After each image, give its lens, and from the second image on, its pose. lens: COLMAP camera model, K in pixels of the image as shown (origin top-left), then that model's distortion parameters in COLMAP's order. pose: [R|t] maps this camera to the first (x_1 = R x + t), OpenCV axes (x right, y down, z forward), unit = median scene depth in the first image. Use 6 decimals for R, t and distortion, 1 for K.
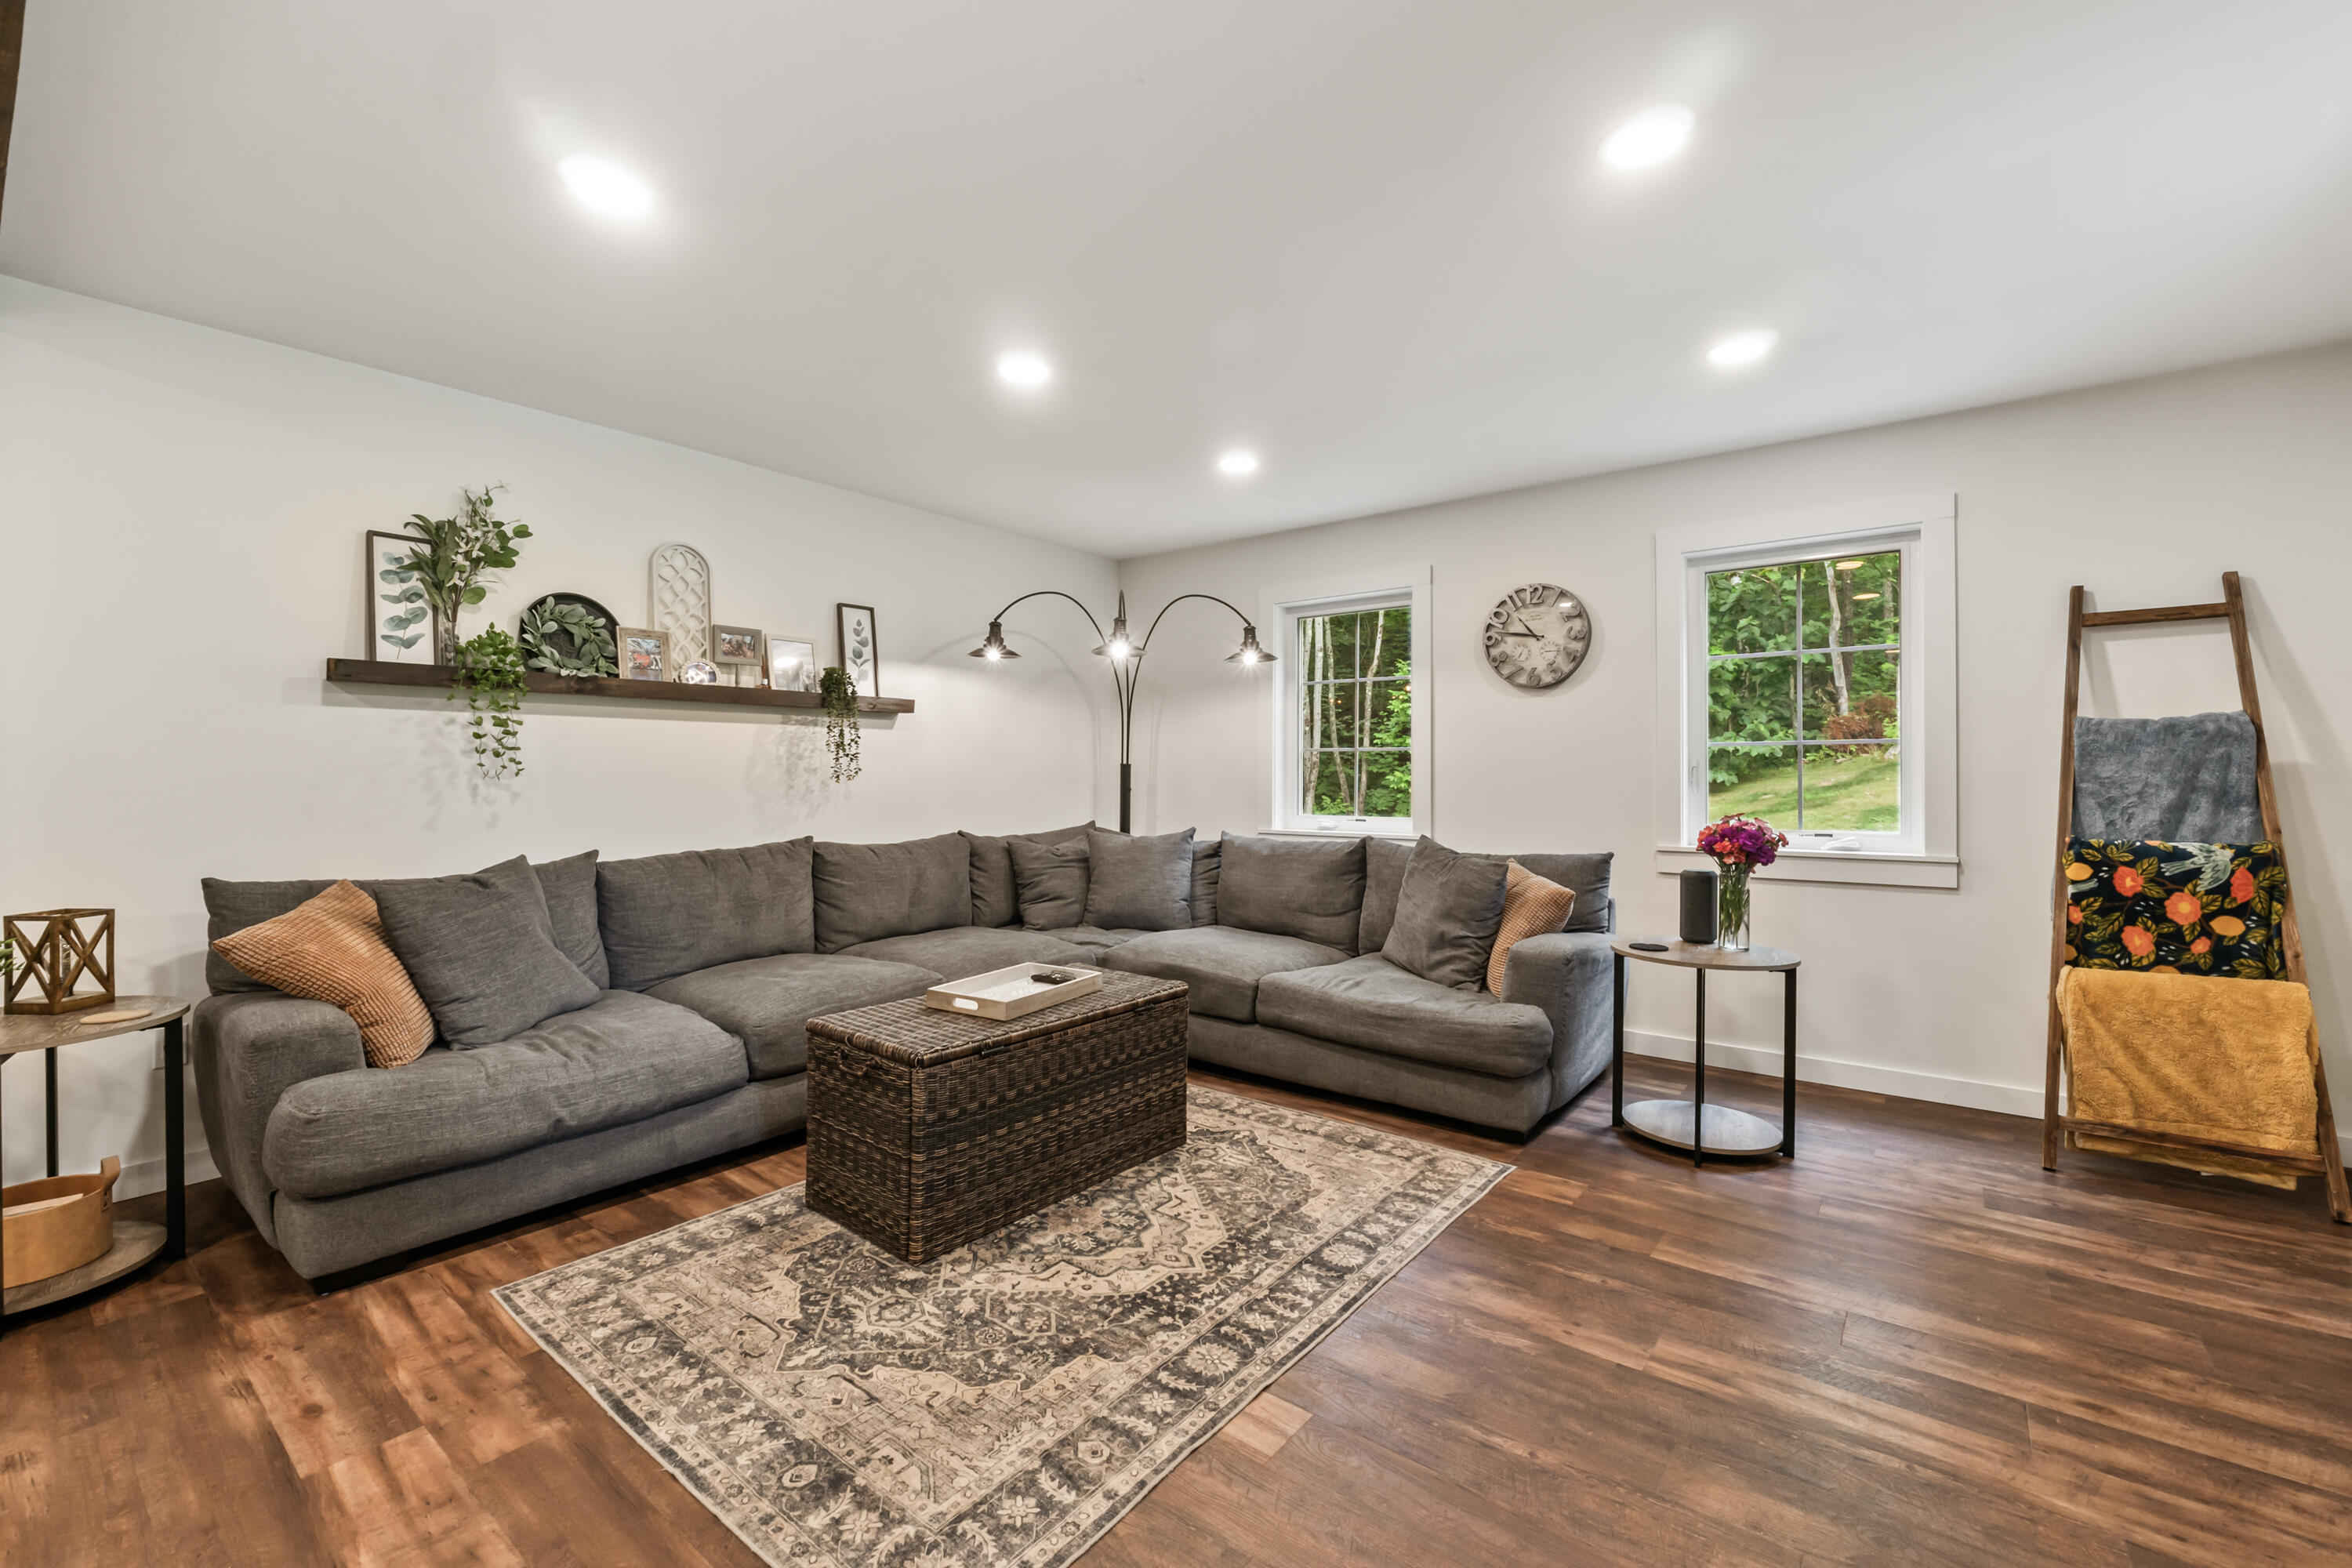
lens RADIAL K [[979.5, 0, 1177.4], [0, 979.5, 774.5], [0, 0, 1]] dist [-0.003264, -0.000423]
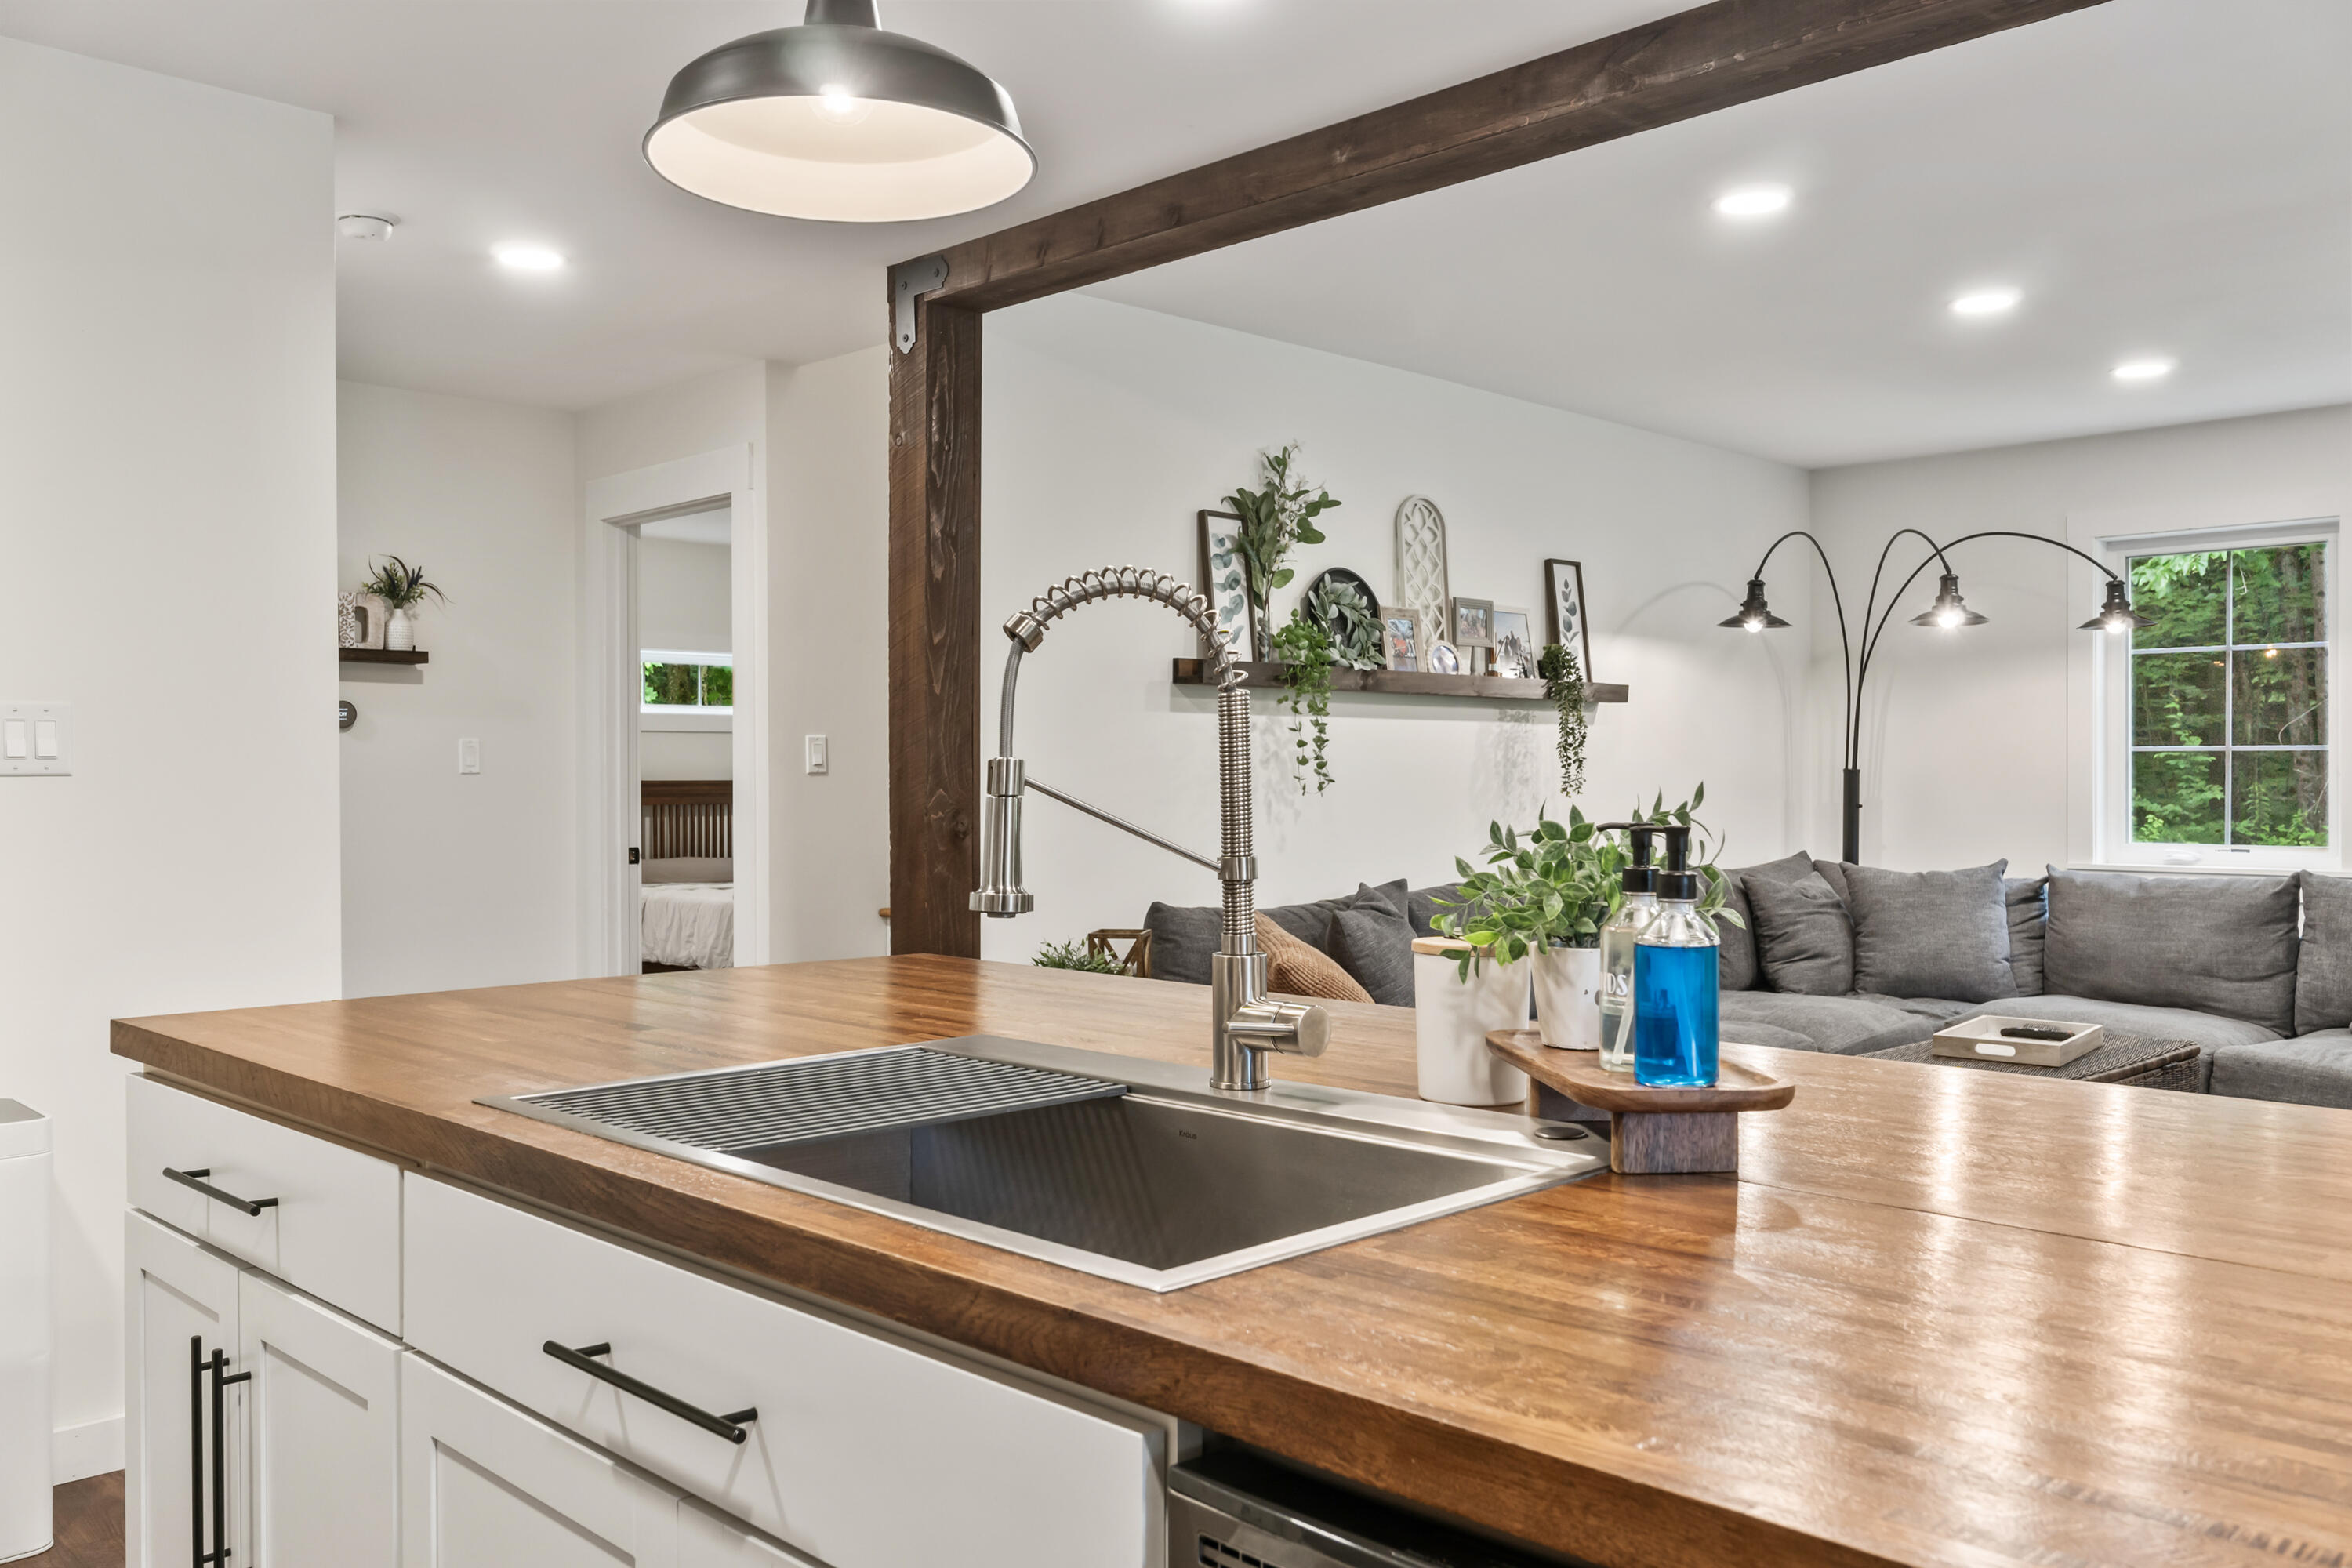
lens RADIAL K [[1904.8, 0, 1176.0], [0, 1904.8, 784.0], [0, 0, 1]] dist [0.020790, 0.002450]
pose [[0.993814, -0.001135, -0.111053, -0.473943], [0.001615, 0.999990, 0.004235, -0.008580], [0.111047, -0.004388, 0.993805, -0.498225]]
